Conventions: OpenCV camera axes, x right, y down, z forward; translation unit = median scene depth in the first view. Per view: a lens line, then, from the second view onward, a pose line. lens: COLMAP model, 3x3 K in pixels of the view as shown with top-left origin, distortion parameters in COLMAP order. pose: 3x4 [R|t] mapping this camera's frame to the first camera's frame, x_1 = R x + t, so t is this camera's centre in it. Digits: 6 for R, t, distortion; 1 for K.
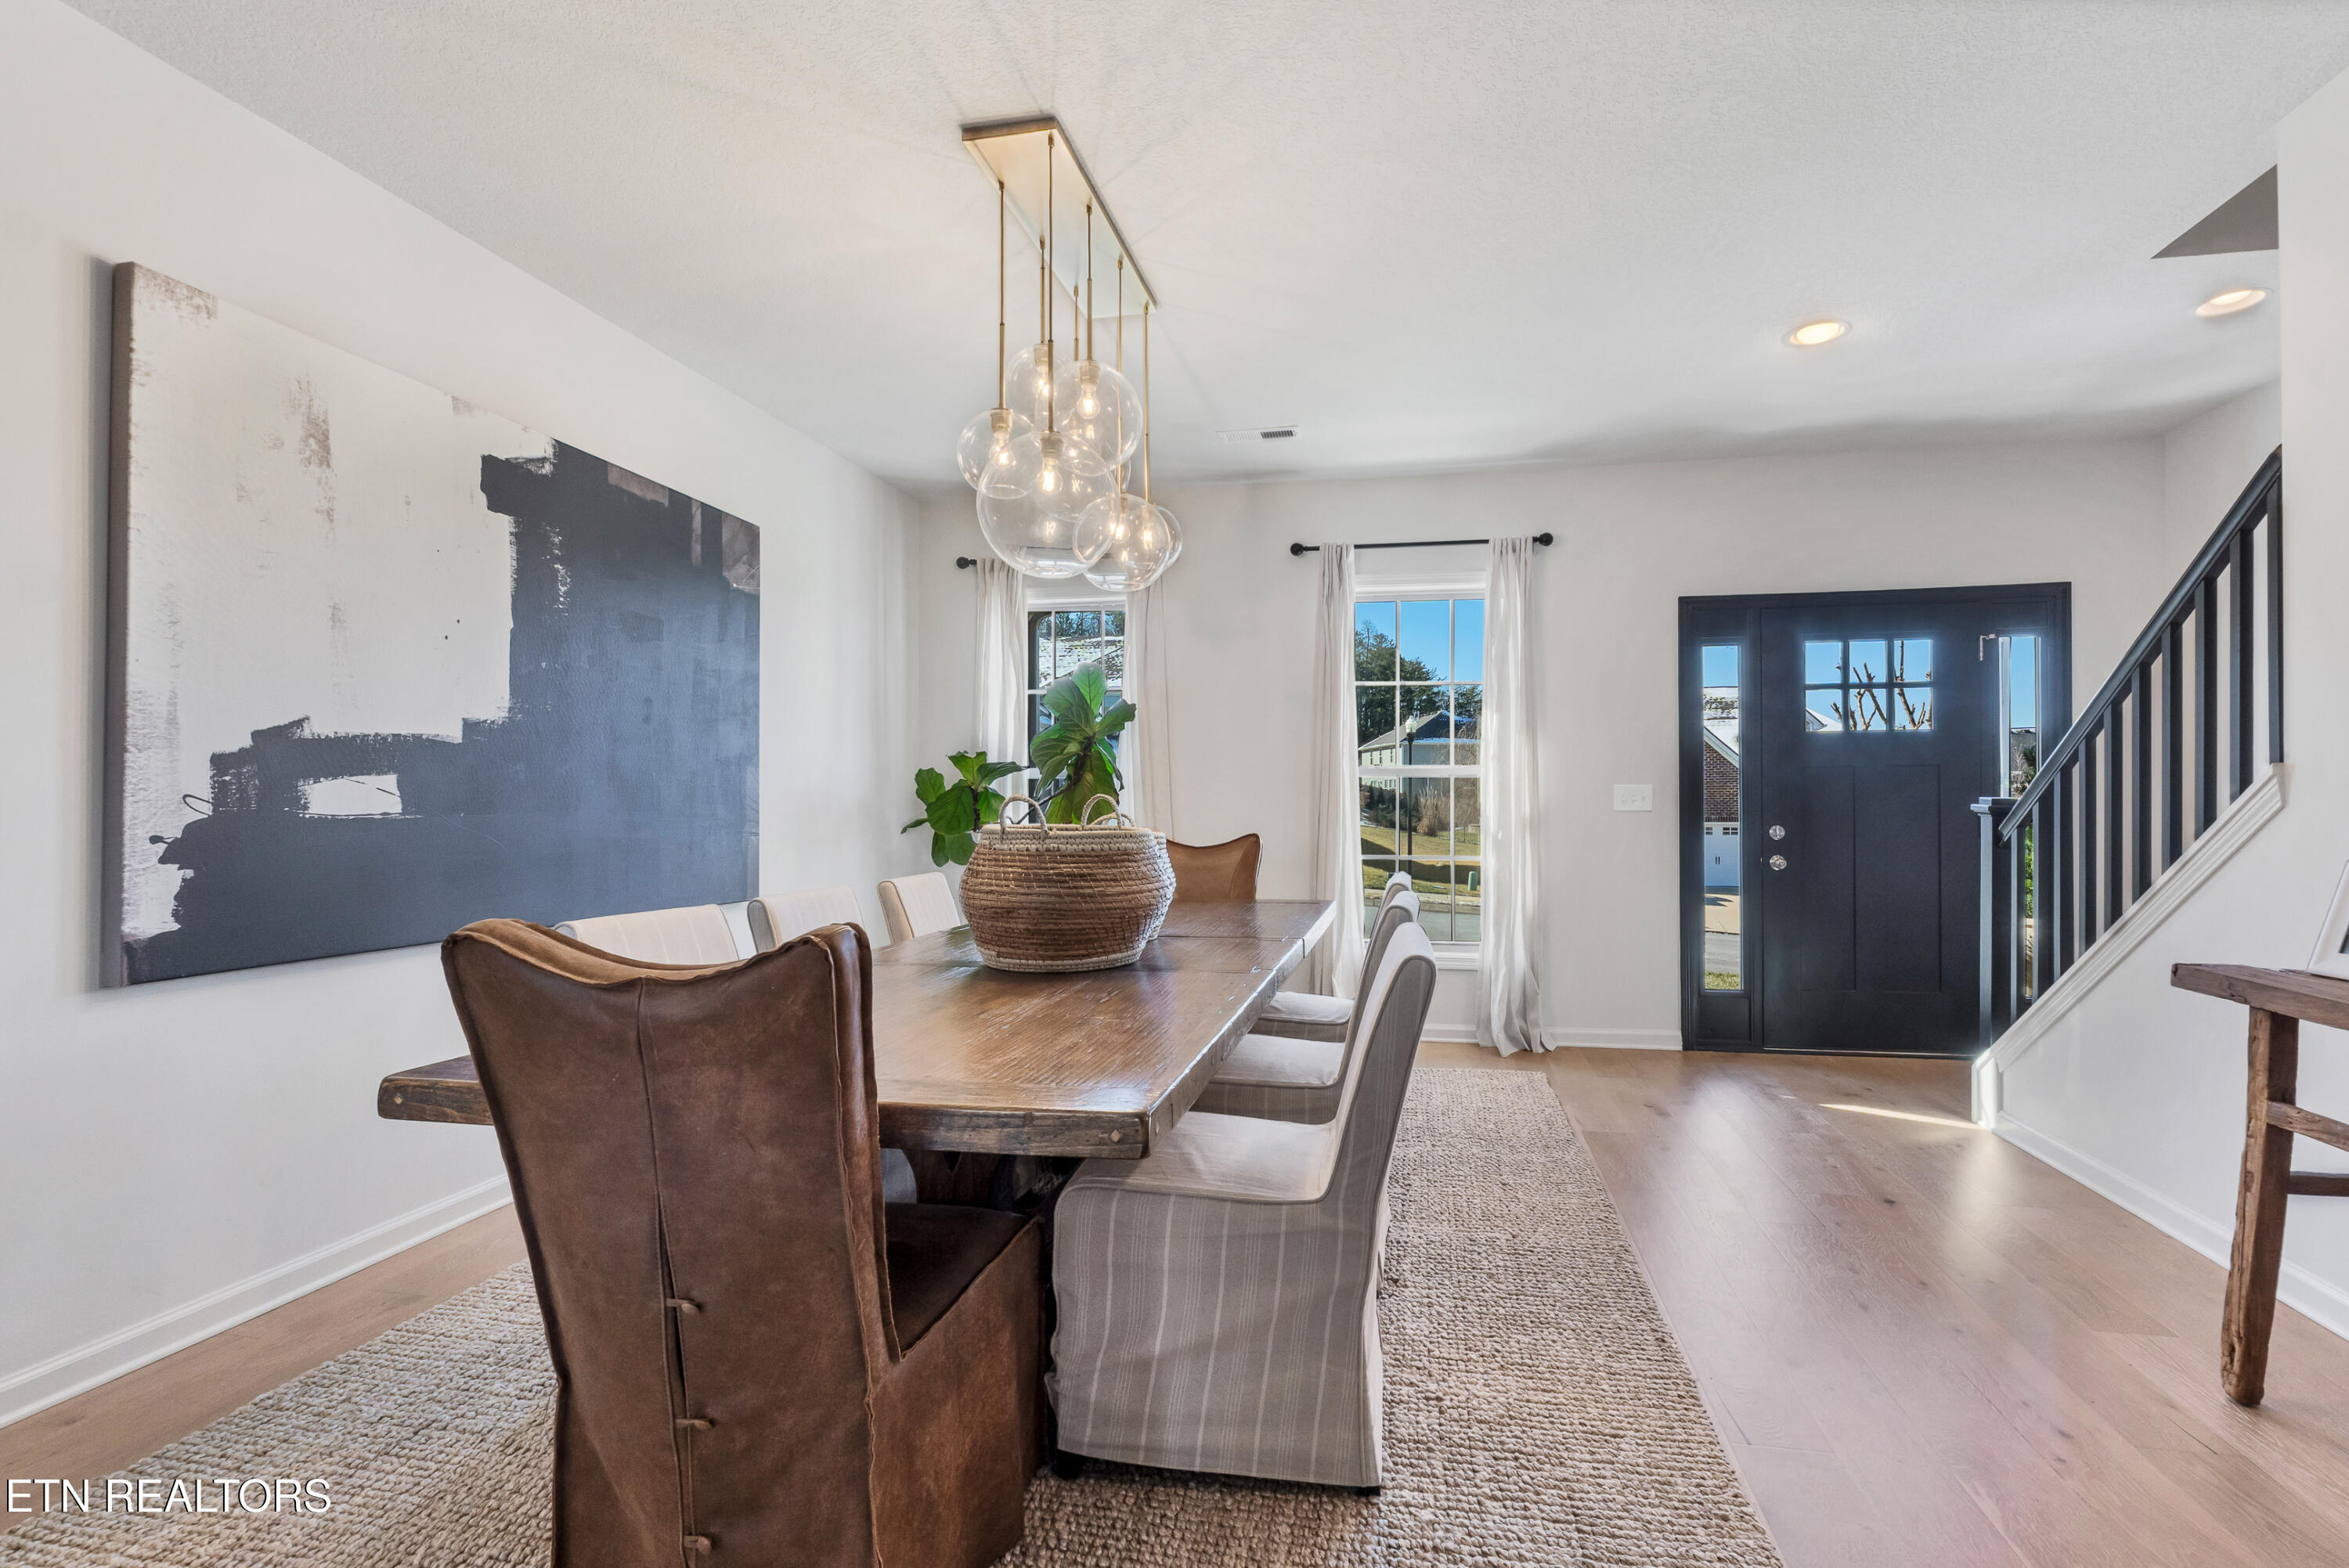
lens RADIAL K [[1042.7, 0, 1229.6], [0, 1042.7, 801.0], [0, 0, 1]] dist [-0.009137, 0.000104]
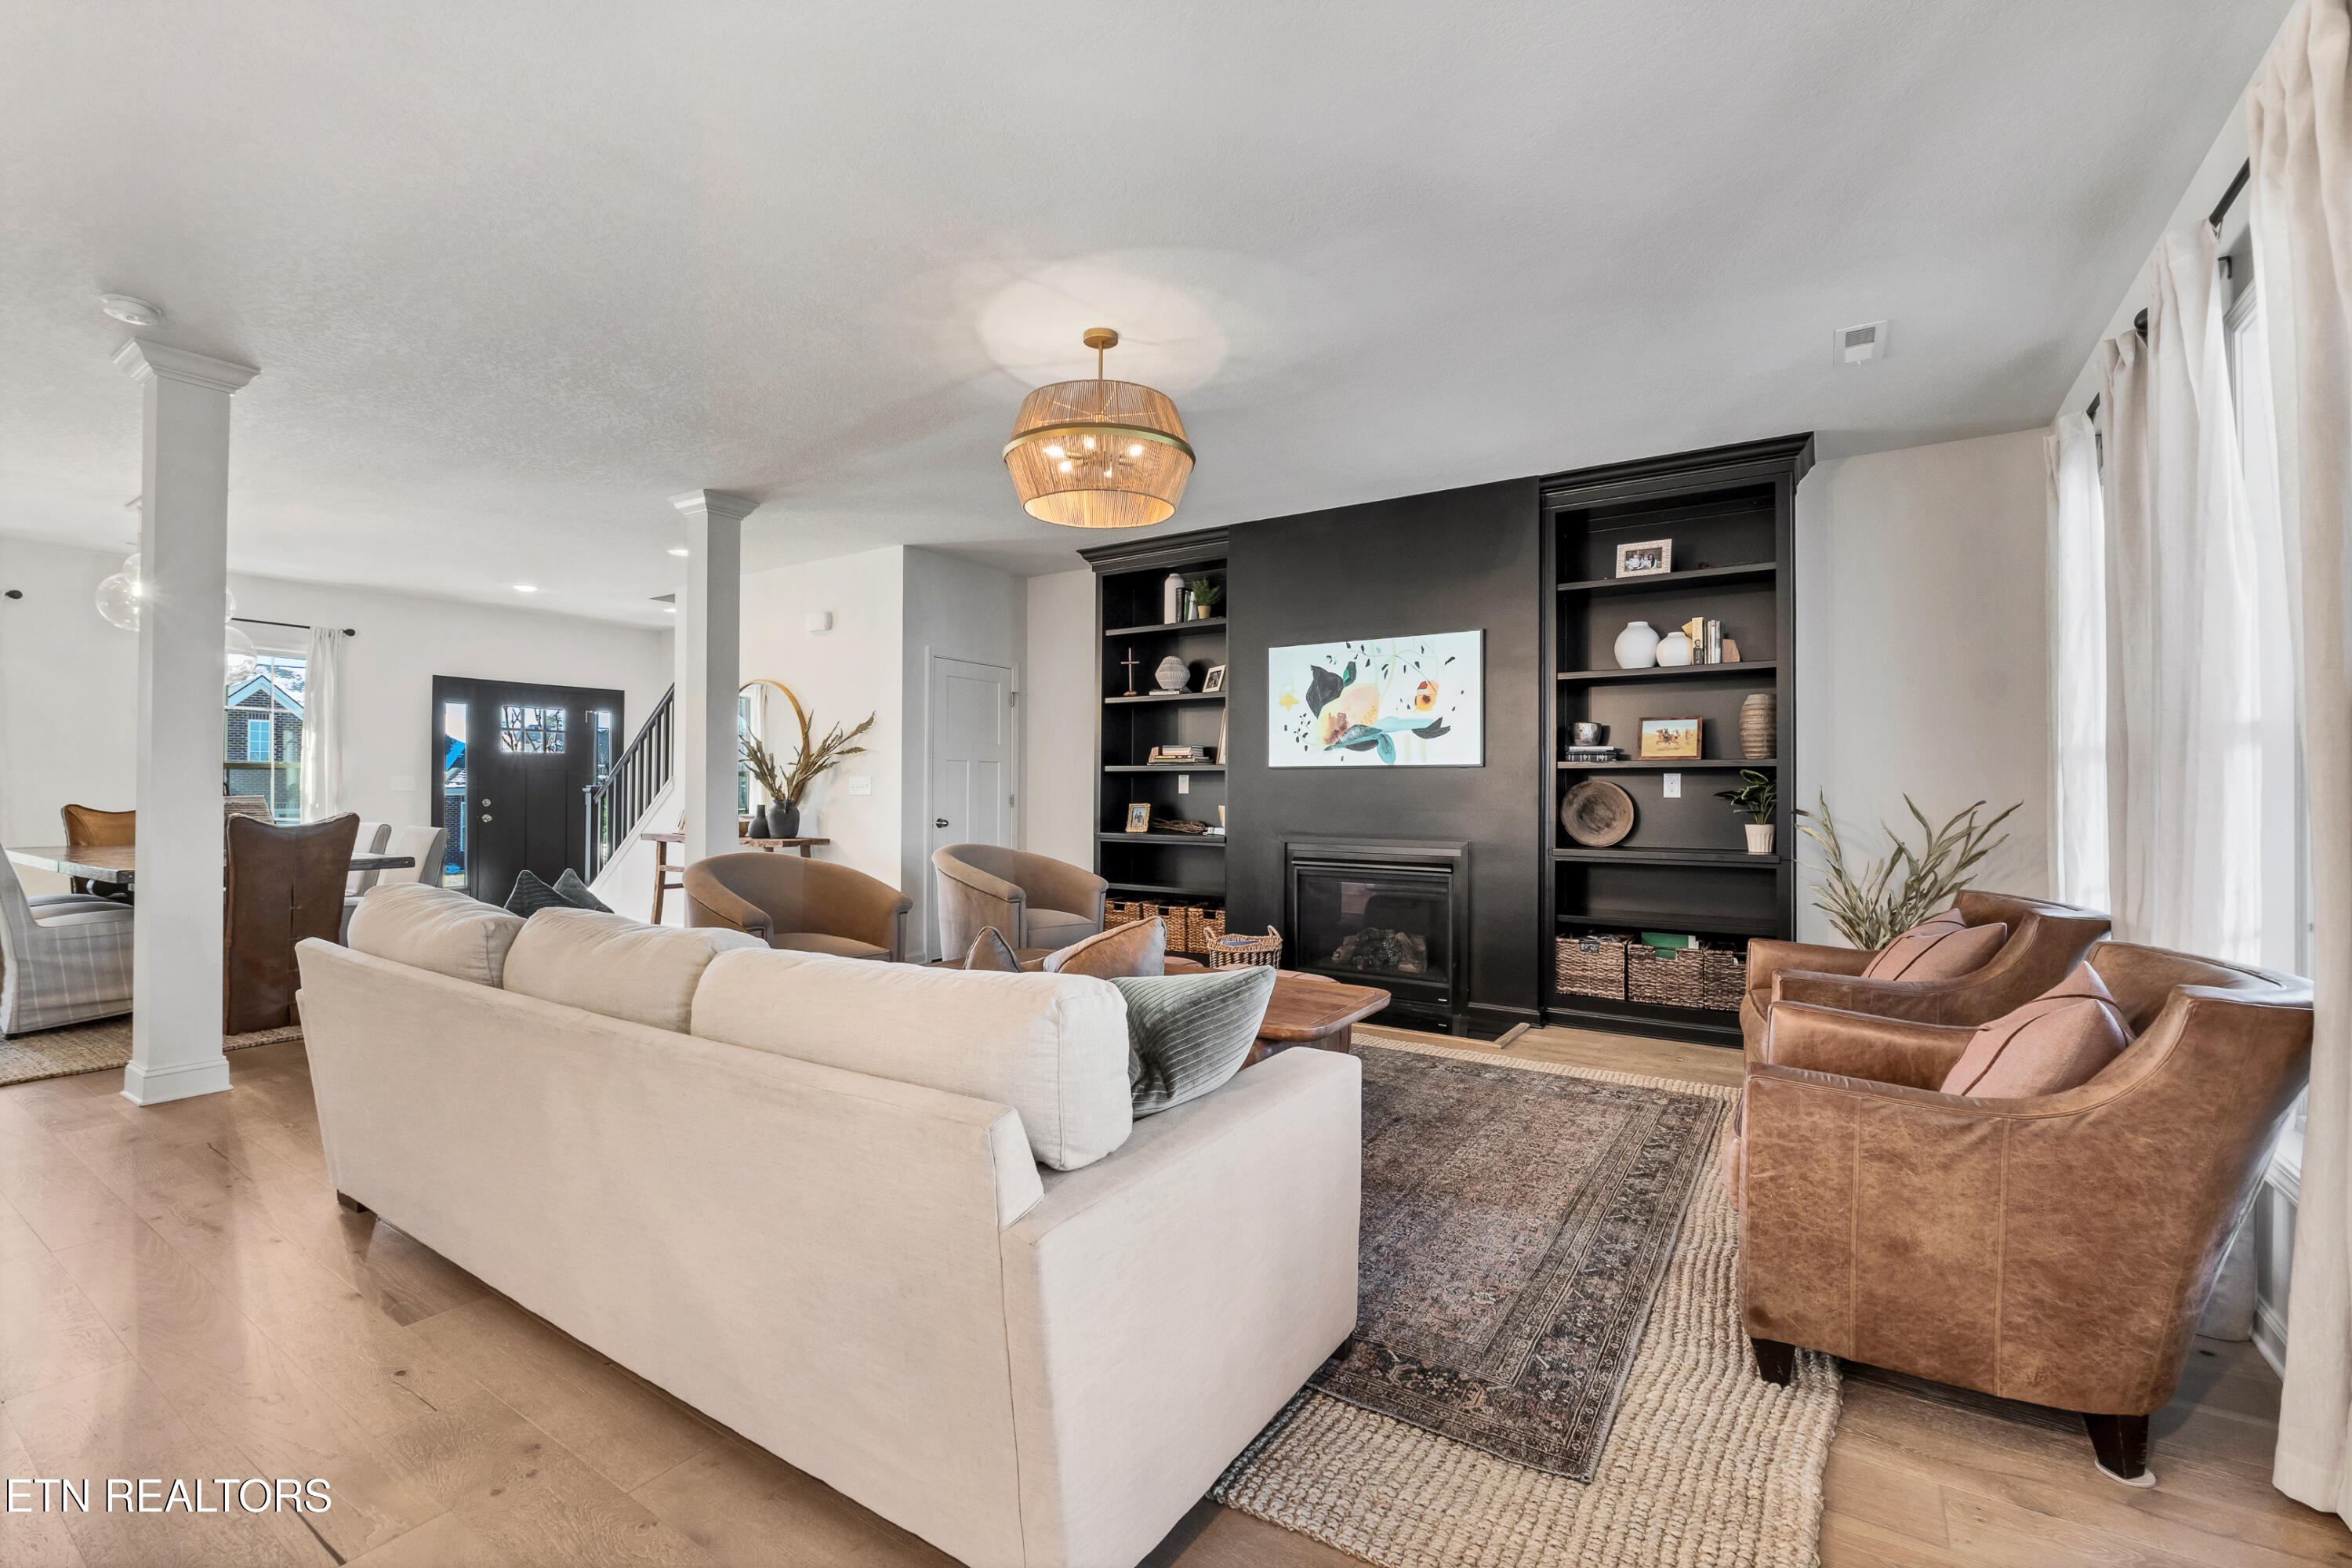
lens RADIAL K [[1008.5, 0, 1172.2], [0, 1008.5, 780.7], [0, 0, 1]] dist [-0.002368, -0.000222]
pose [[0.394336, 0.014151, 0.918858, -0.696704], [-0.006363, 0.999900, -0.012669, 0.004948], [-0.918944, -0.000851, 0.394386, -0.916583]]
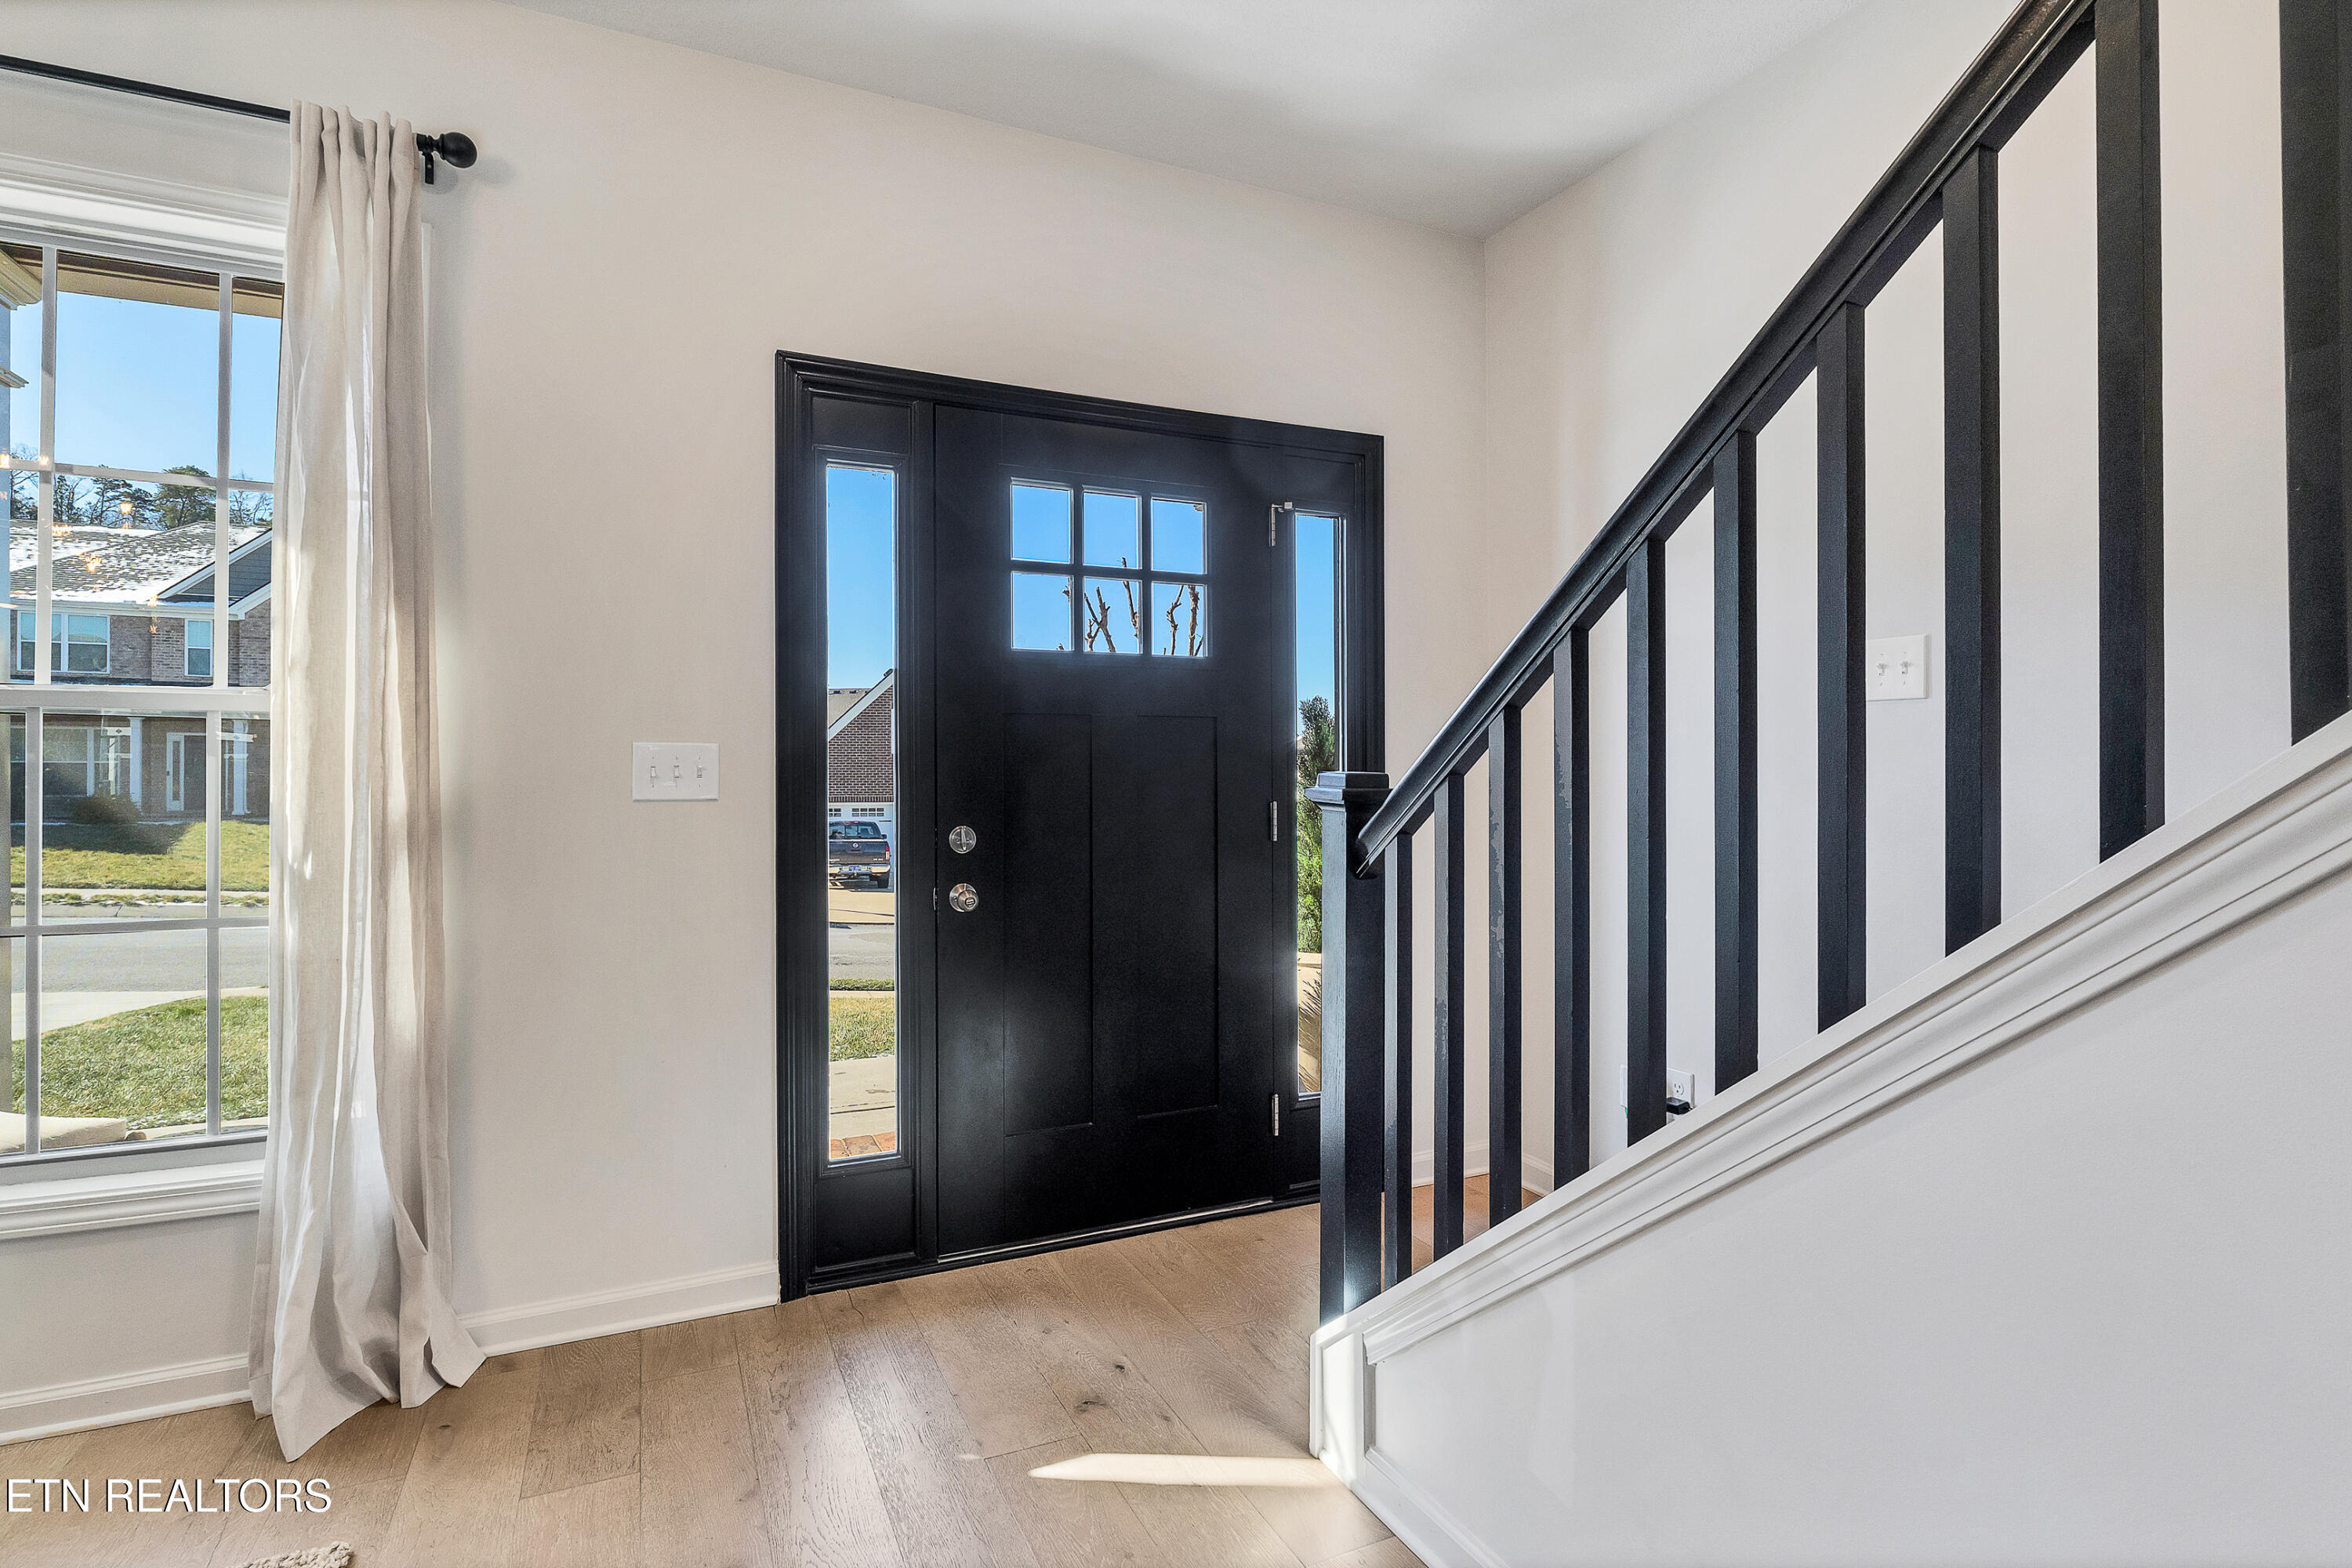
lens RADIAL K [[1141.9, 0, 1177.6], [0, 1141.9, 782.3], [0, 0, 1]] dist [0.000876, 0.000134]
pose [[0.813985, -0.000915, 0.580885, 0.283912], [0.000404, 0.999999, 0.001008, 0.001360], [-0.580886, -0.000586, 0.813985, 0.475898]]
